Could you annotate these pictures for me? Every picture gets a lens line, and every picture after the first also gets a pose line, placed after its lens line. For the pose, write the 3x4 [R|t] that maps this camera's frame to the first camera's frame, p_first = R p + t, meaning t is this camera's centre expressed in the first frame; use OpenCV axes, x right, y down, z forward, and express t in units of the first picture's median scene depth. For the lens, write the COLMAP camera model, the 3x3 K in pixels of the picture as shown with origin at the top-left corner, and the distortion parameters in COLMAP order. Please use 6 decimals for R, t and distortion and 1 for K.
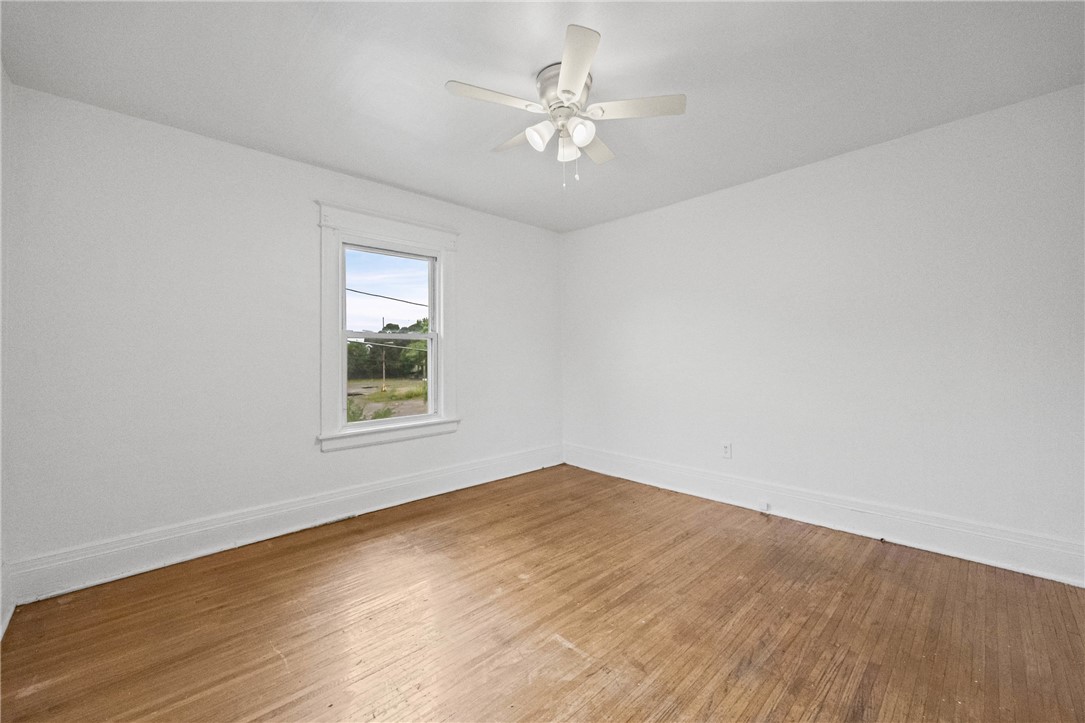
lens RADIAL K [[434.5, 0, 546.5], [0, 434.5, 352.9], [0, 0, 1]] dist [-0.001471, 0.000047]
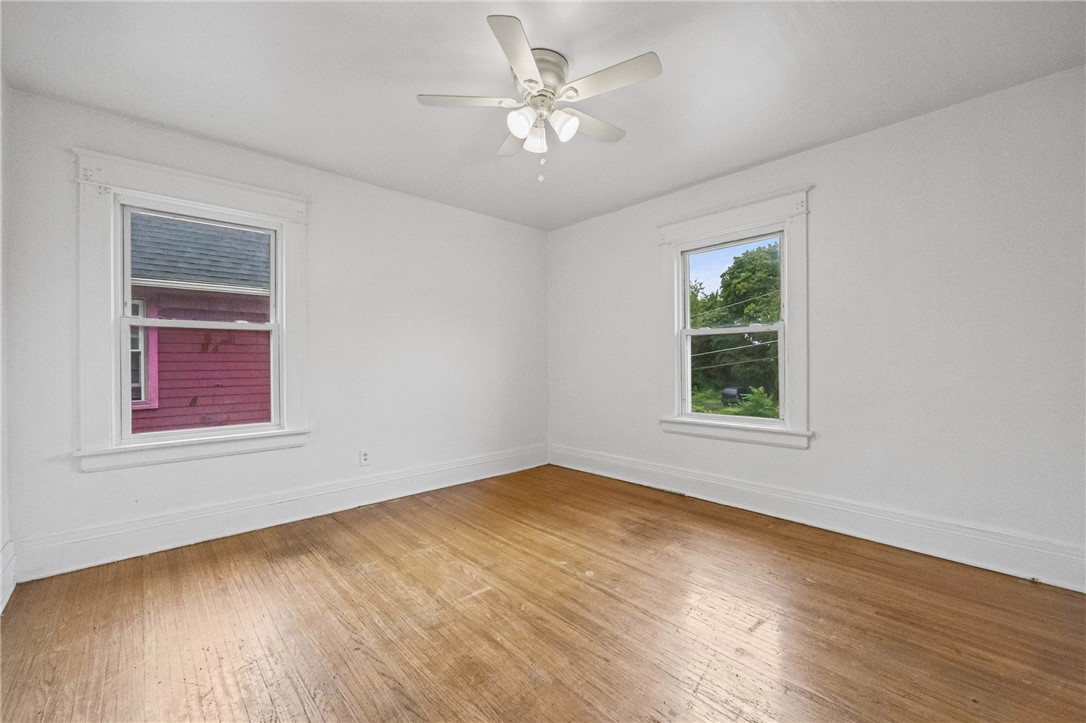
lens RADIAL K [[434.9, 0, 552.0], [0, 434.9, 367.2], [0, 0, 1]] dist [-0.001471, 0.000047]
pose [[-0.012178, 0.028660, -0.999515, 0.941373], [0.016798, 0.999454, 0.028453, 0.011262], [0.999785, -0.016444, -0.012653, 0.941497]]
